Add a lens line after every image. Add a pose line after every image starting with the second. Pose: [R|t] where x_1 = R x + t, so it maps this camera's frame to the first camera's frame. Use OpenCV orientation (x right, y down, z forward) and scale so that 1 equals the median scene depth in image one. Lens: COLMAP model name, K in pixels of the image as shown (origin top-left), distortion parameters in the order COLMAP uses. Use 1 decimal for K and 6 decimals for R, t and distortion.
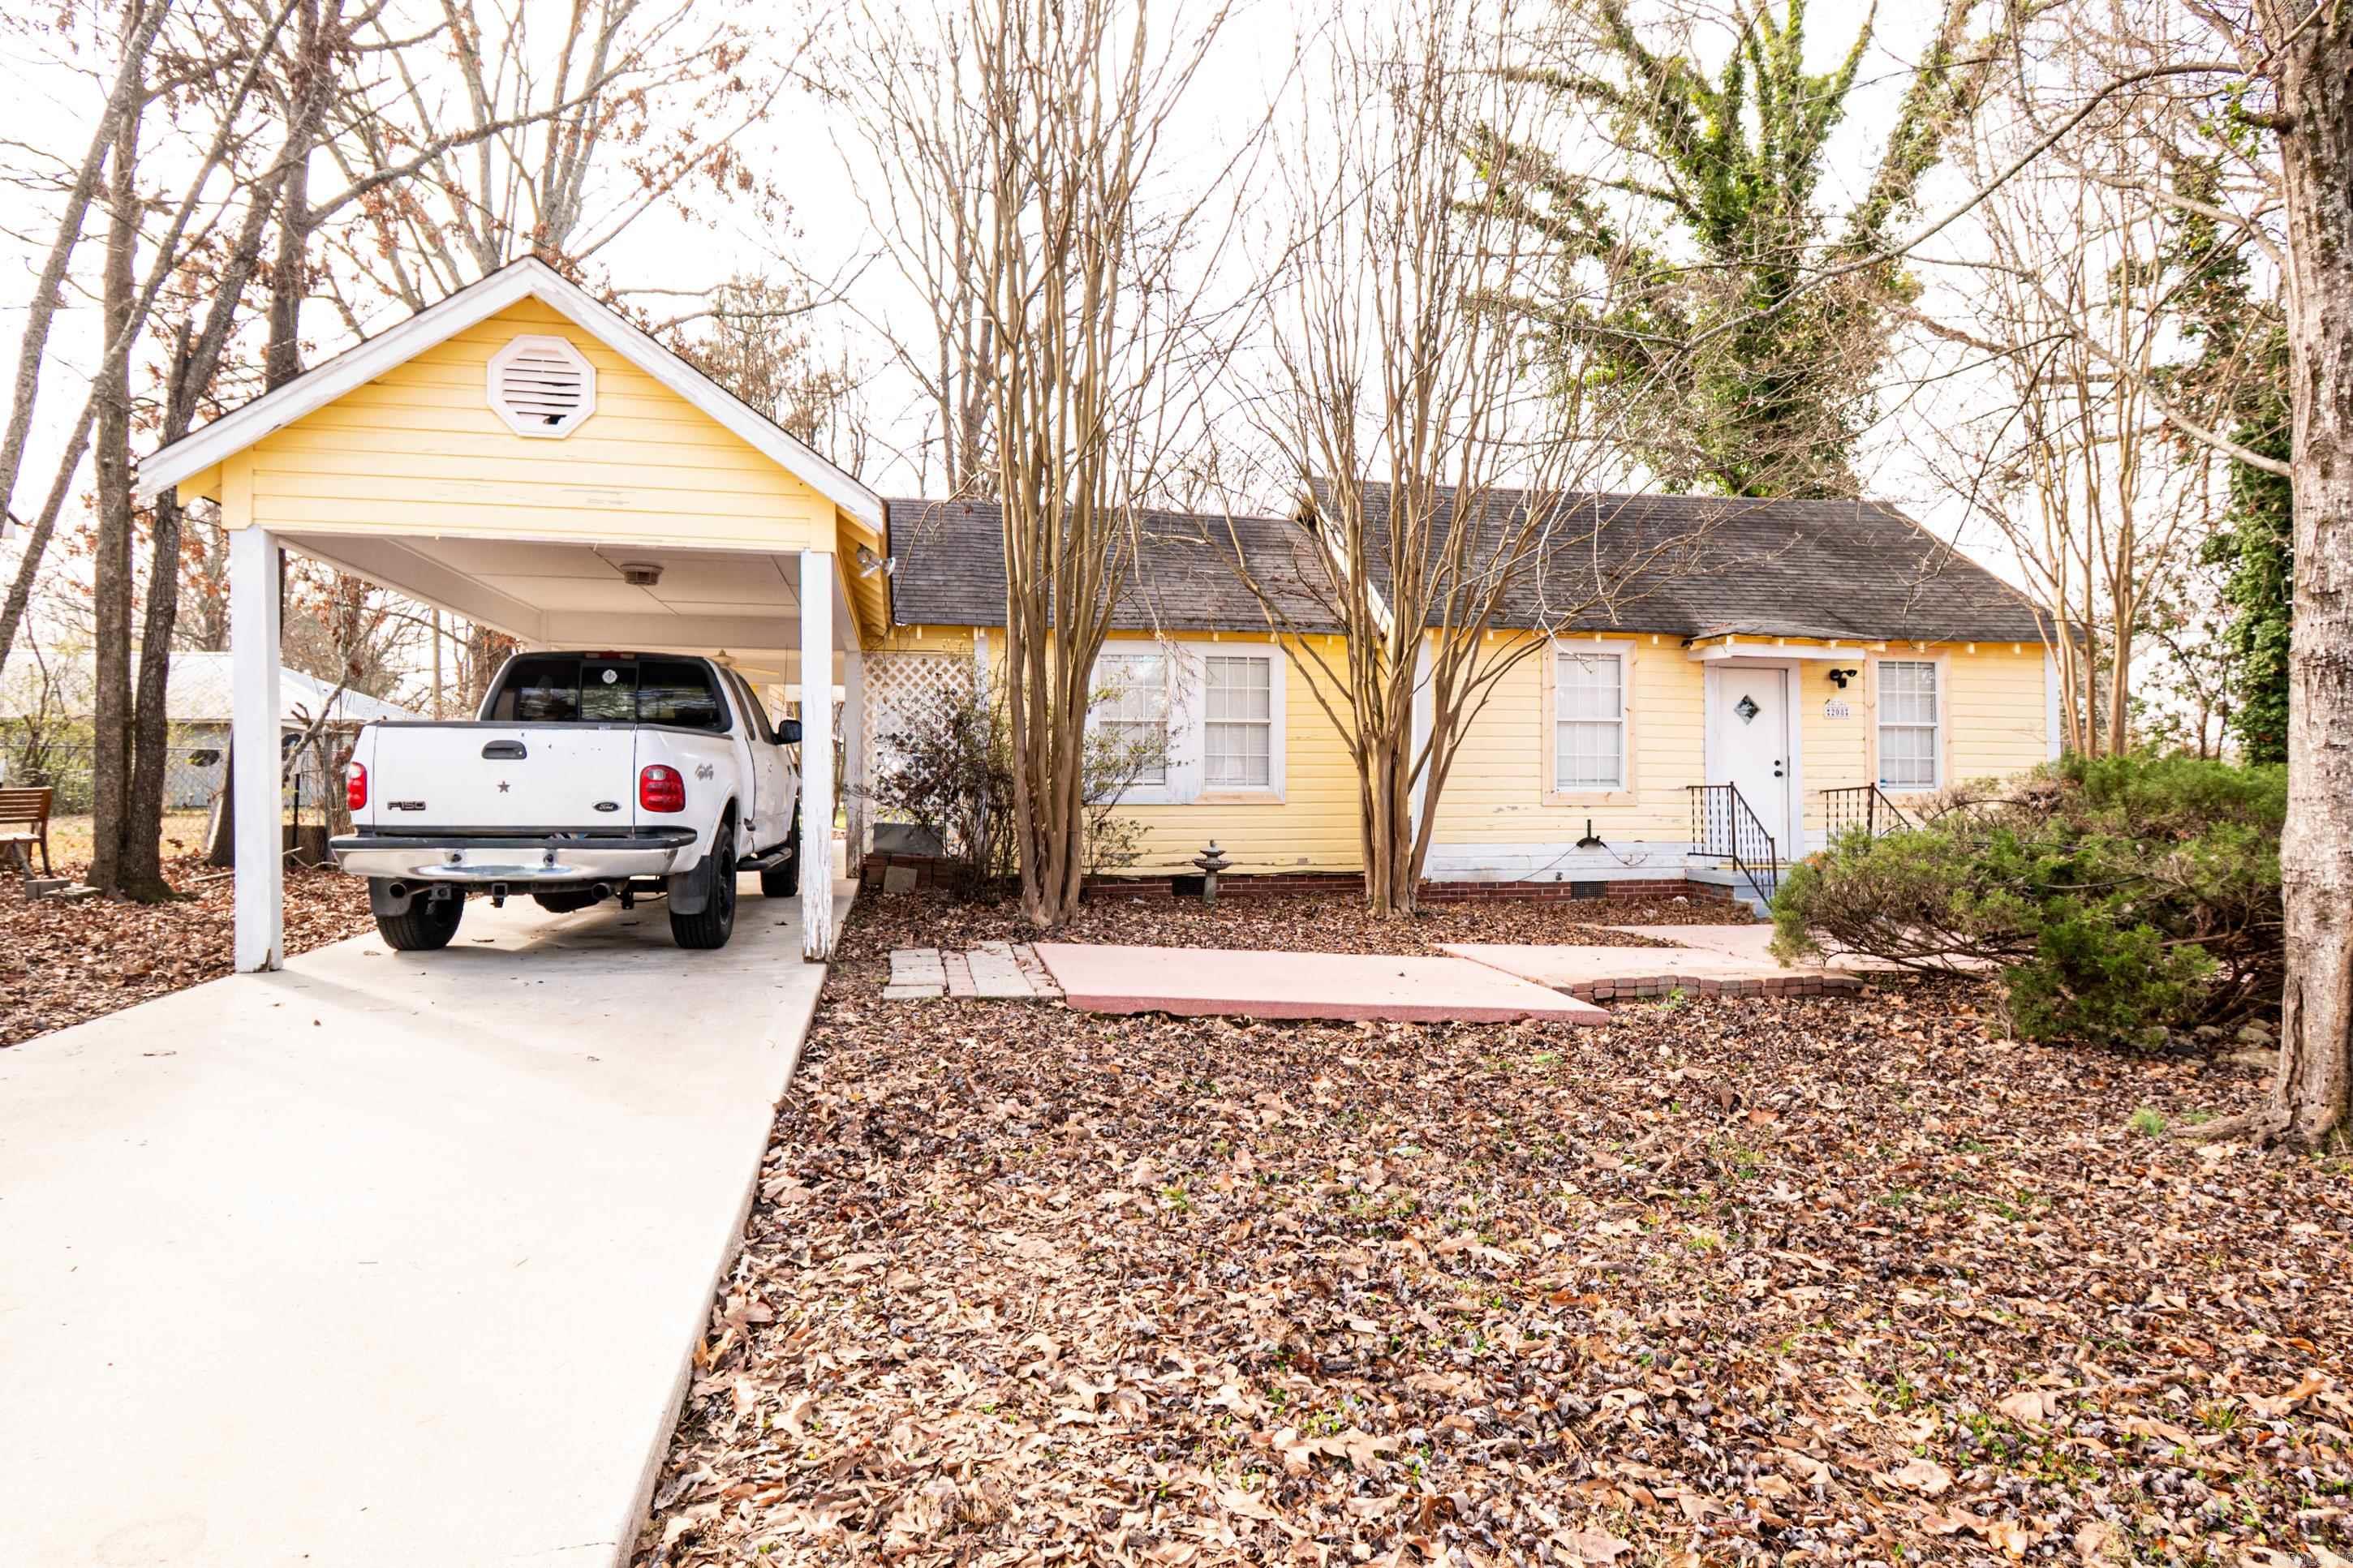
lens RADIAL K [[1416.3, 0, 1173.6], [0, 1416.3, 786.4], [0, 0, 1]] dist [-0.002422, -0.003494]
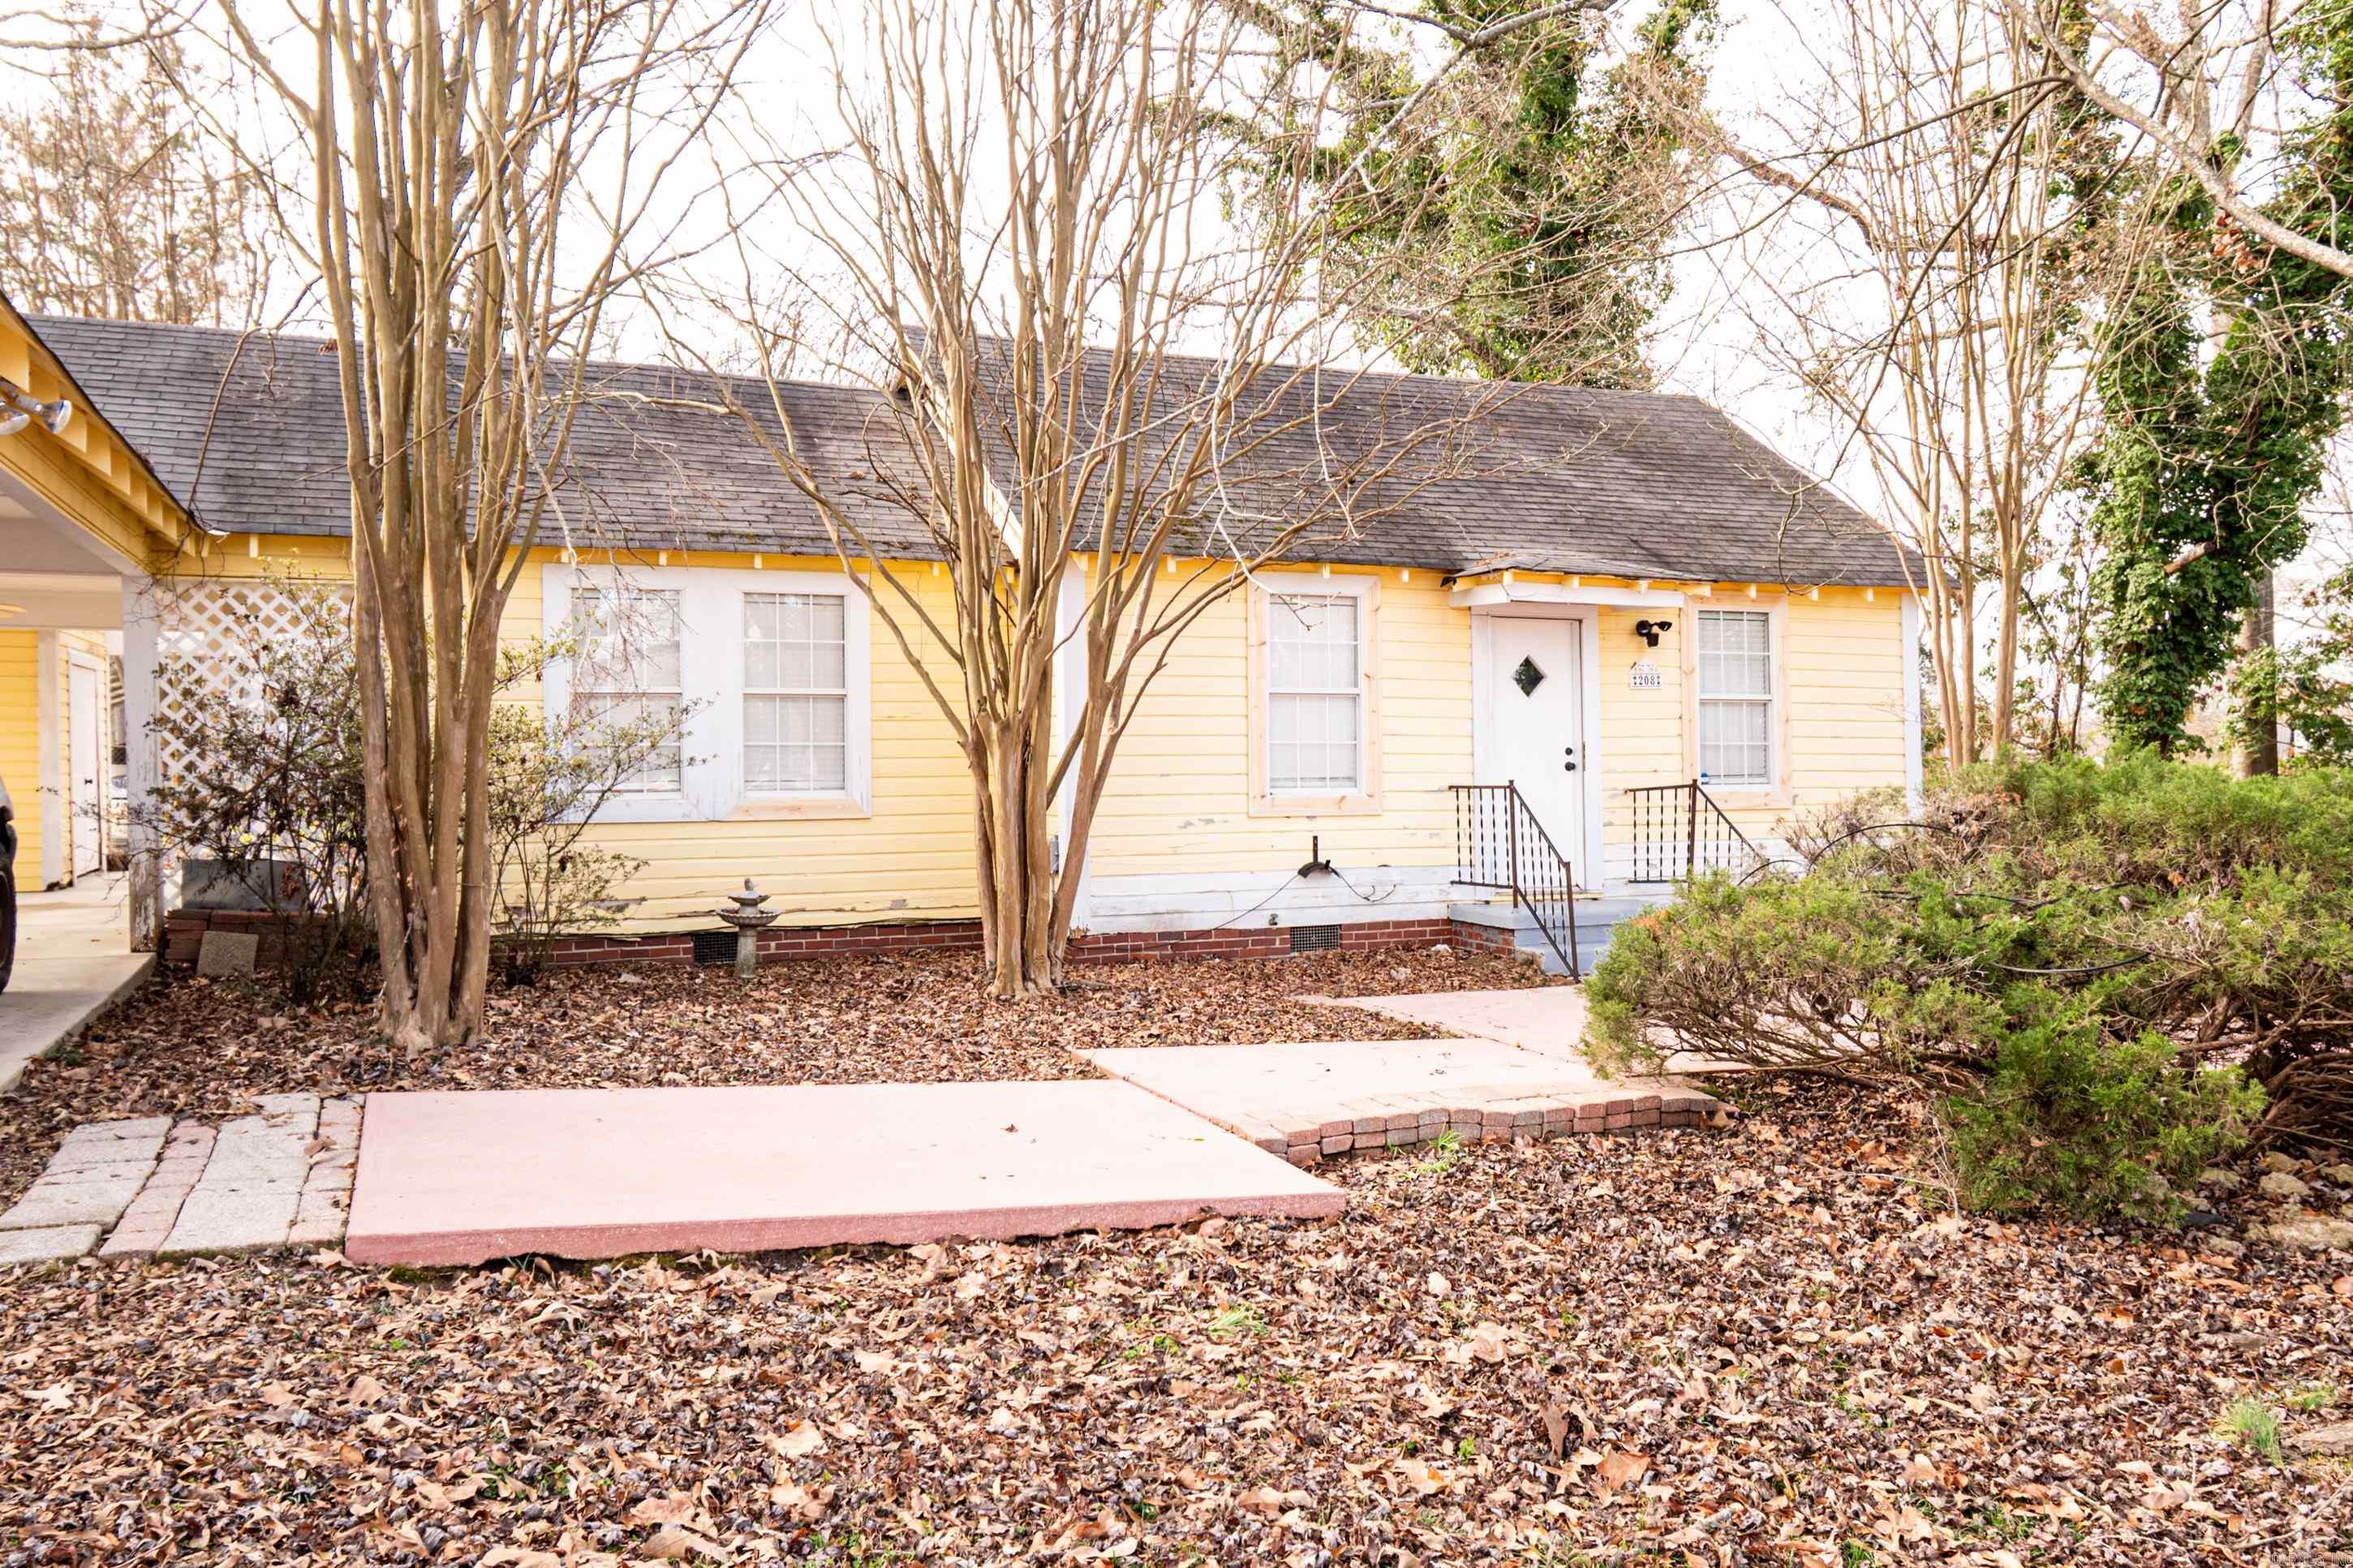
lens RADIAL K [[1823.0, 0, 1177.6], [0, 1823.0, 779.1], [0, 0, 1]] dist [-0.009974, 0.003924]
pose [[0.978394, -0.008914, 0.206555, 0.049073], [0.007013, 0.999926, 0.009931, -0.014586], [-0.206628, -0.008268, 0.978385, 0.159308]]
